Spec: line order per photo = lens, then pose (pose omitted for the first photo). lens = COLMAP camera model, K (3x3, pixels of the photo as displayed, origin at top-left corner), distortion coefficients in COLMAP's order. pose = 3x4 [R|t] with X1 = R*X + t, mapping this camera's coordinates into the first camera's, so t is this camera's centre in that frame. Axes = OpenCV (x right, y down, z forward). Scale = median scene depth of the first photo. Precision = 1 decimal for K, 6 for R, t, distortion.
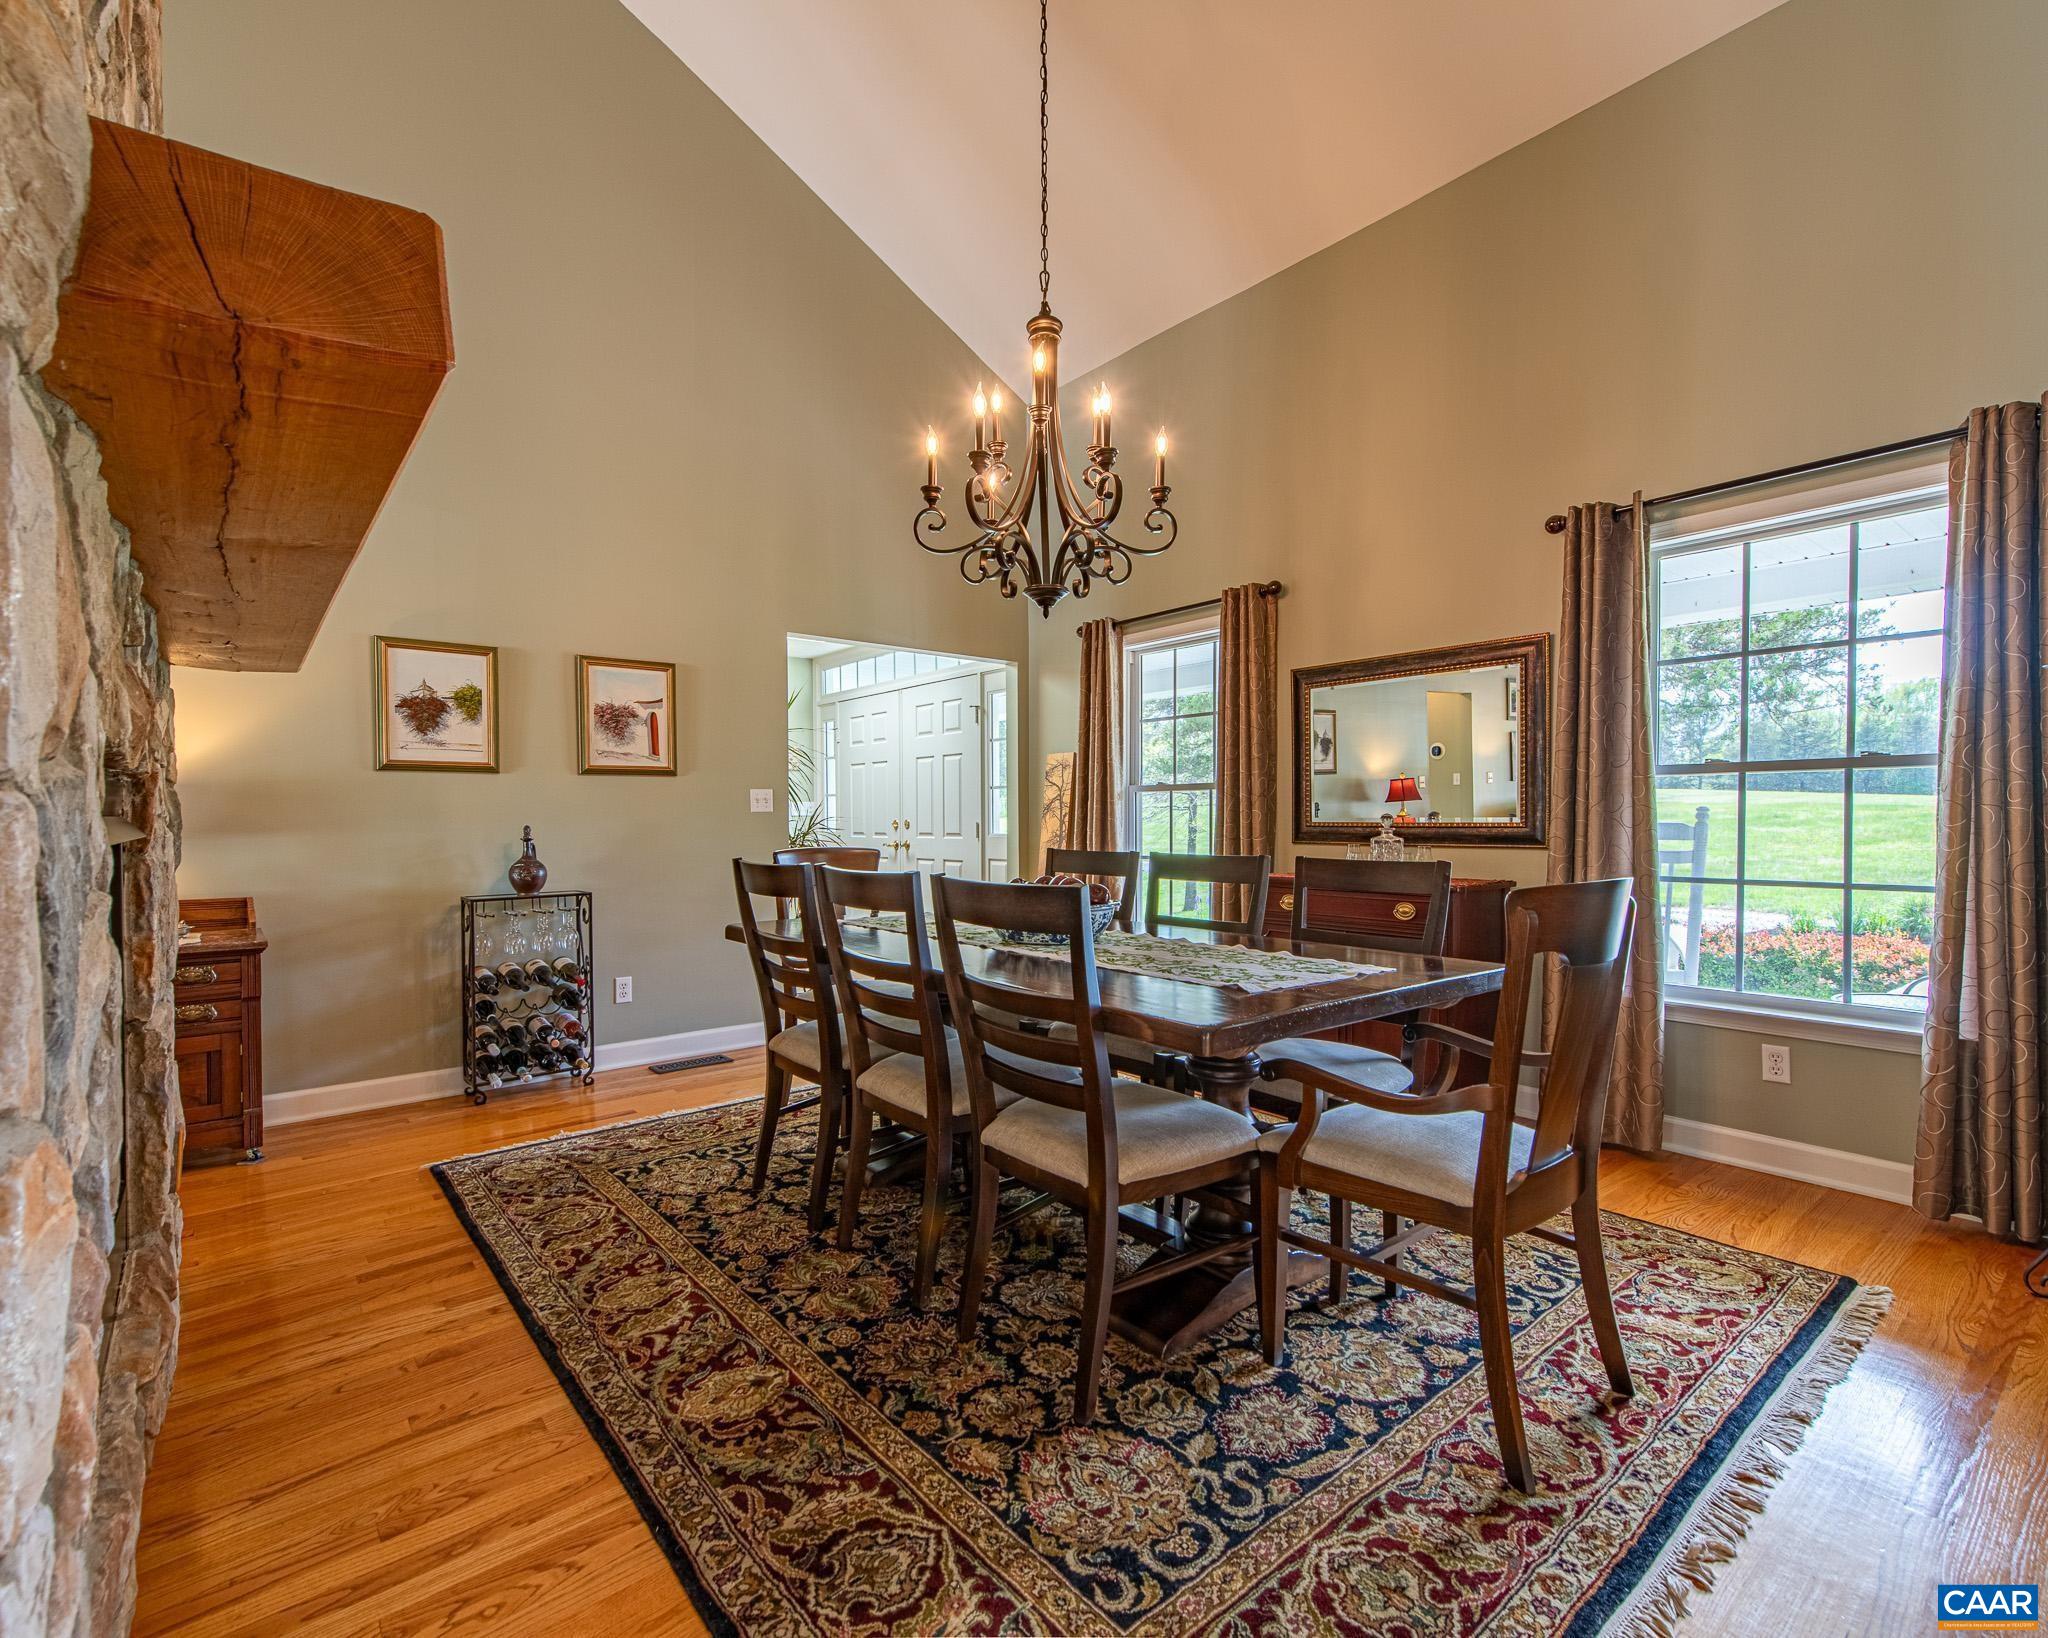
lens RADIAL K [[962.6, 0, 1122.1], [0, 962.6, 840.8], [0, 0, 1]] dist [0.015983, 0.000090]
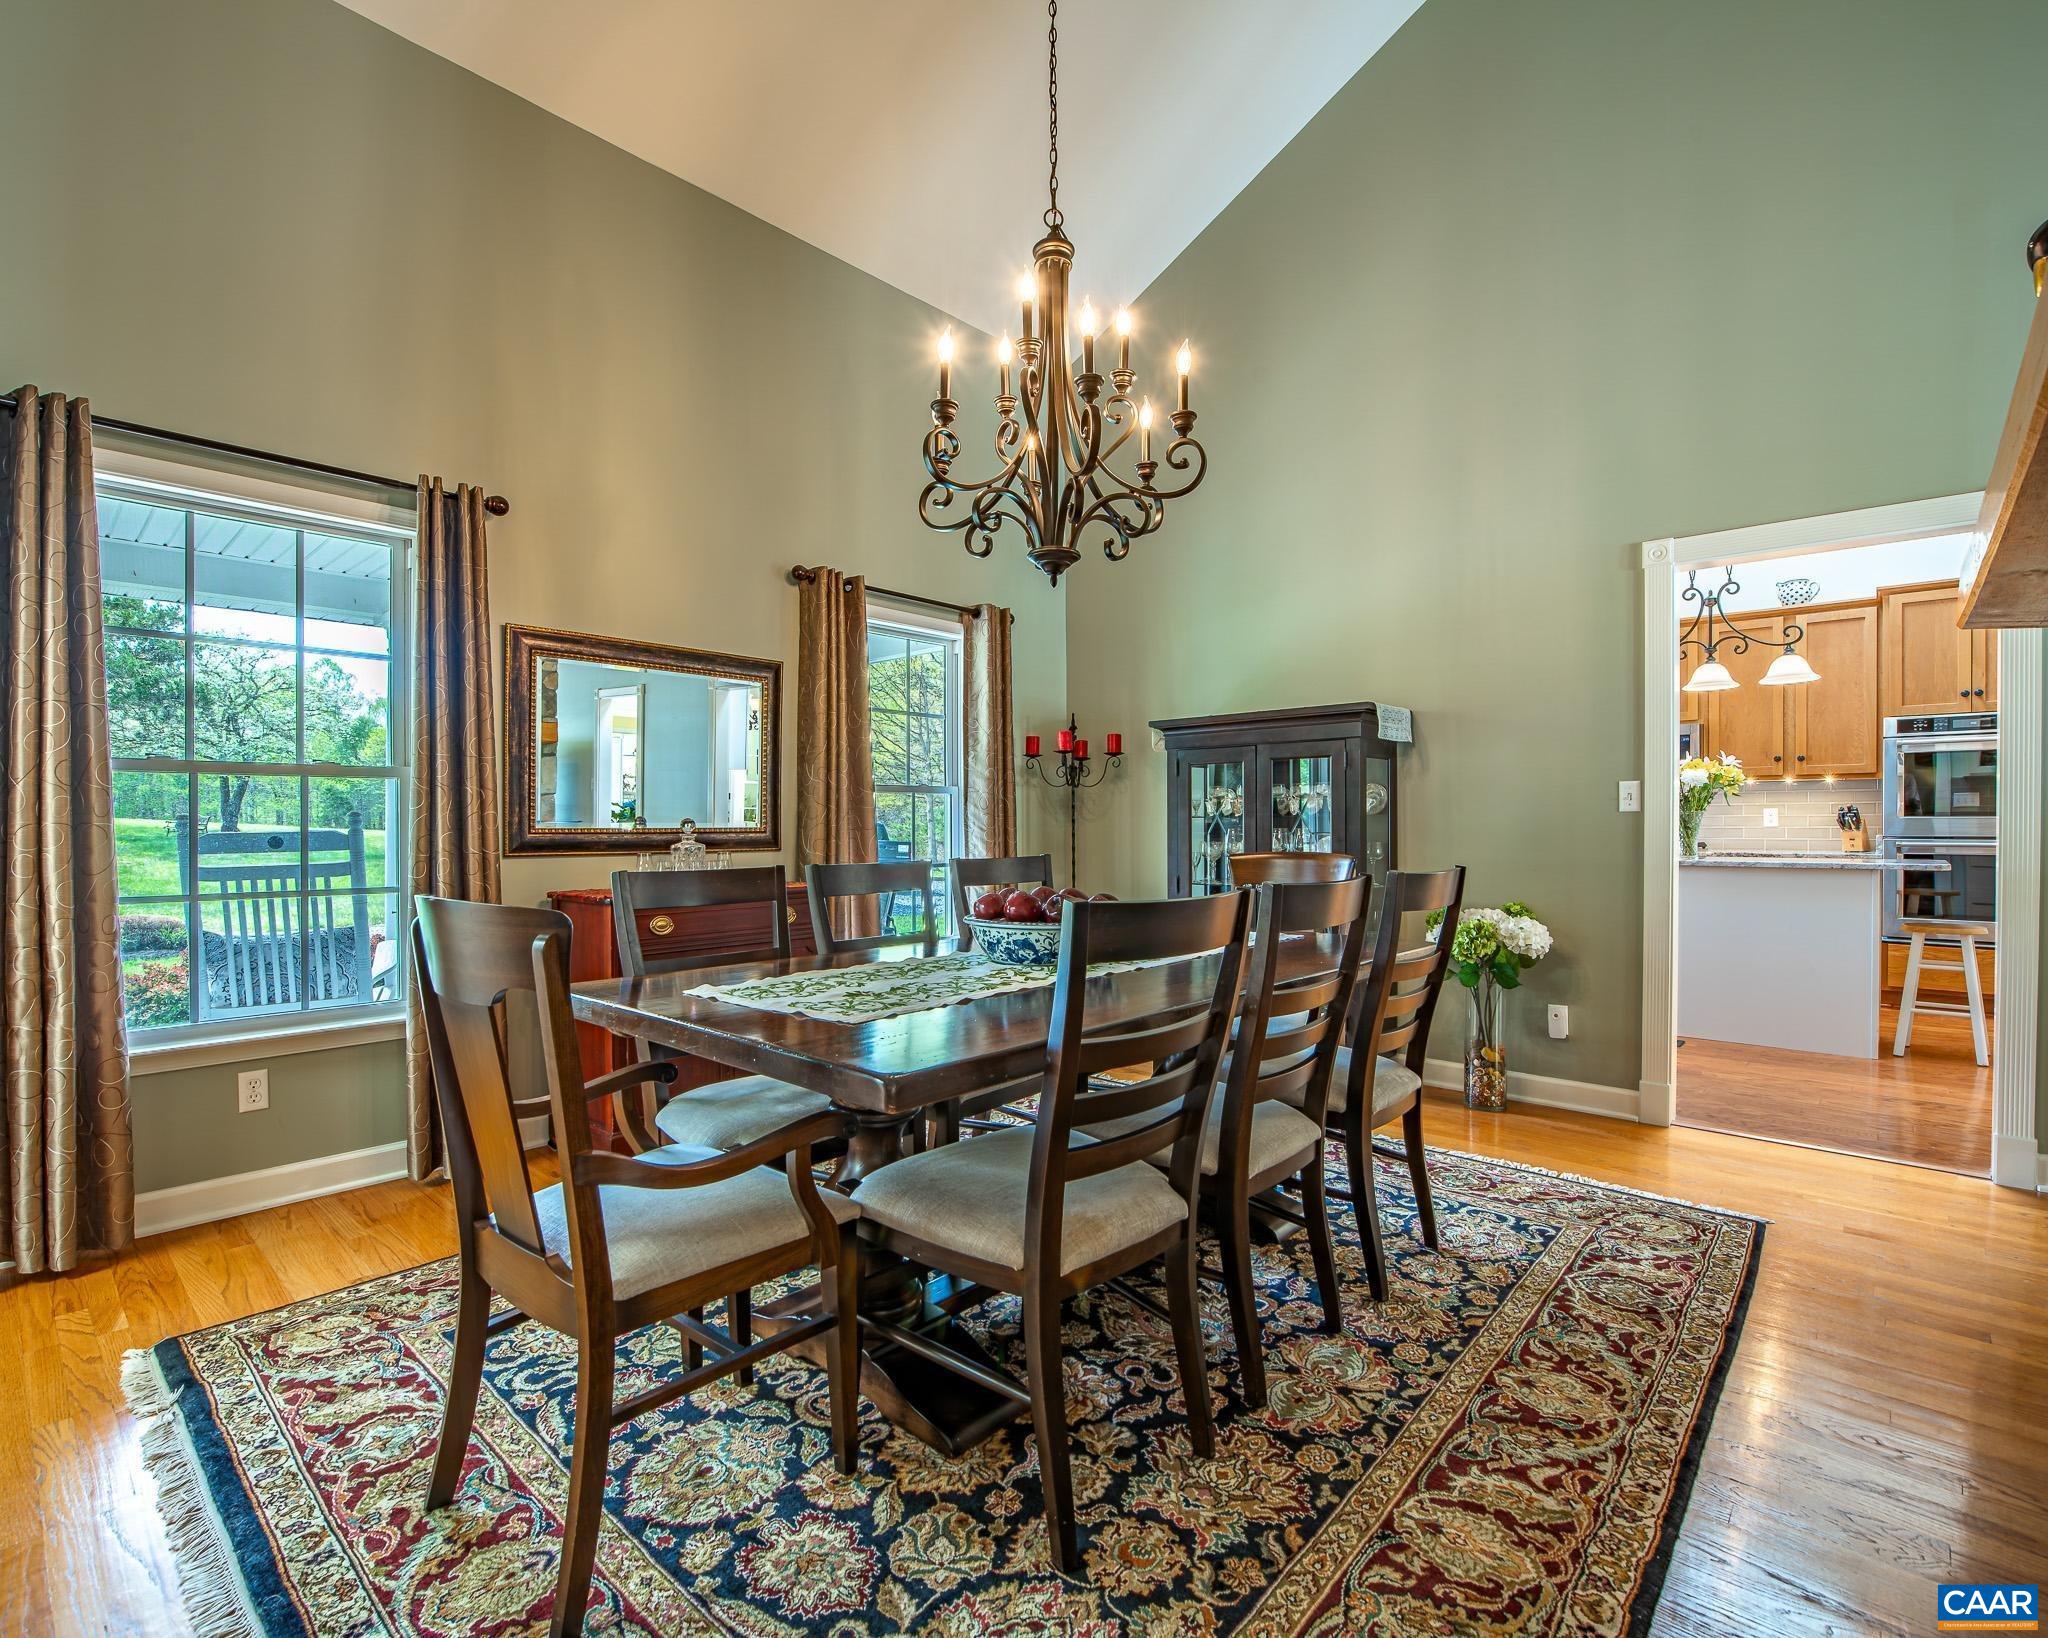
lens RADIAL K [[961.9, 0, 969.1], [0, 961.9, 831.5], [0, 0, 1]] dist [0.015207, -0.005666]
pose [[-0.052054, -0.004384, 0.998635, -1.173213], [0.028219, 0.999585, 0.005859, -0.024776], [-0.998245, 0.028485, -0.051909, 1.411500]]
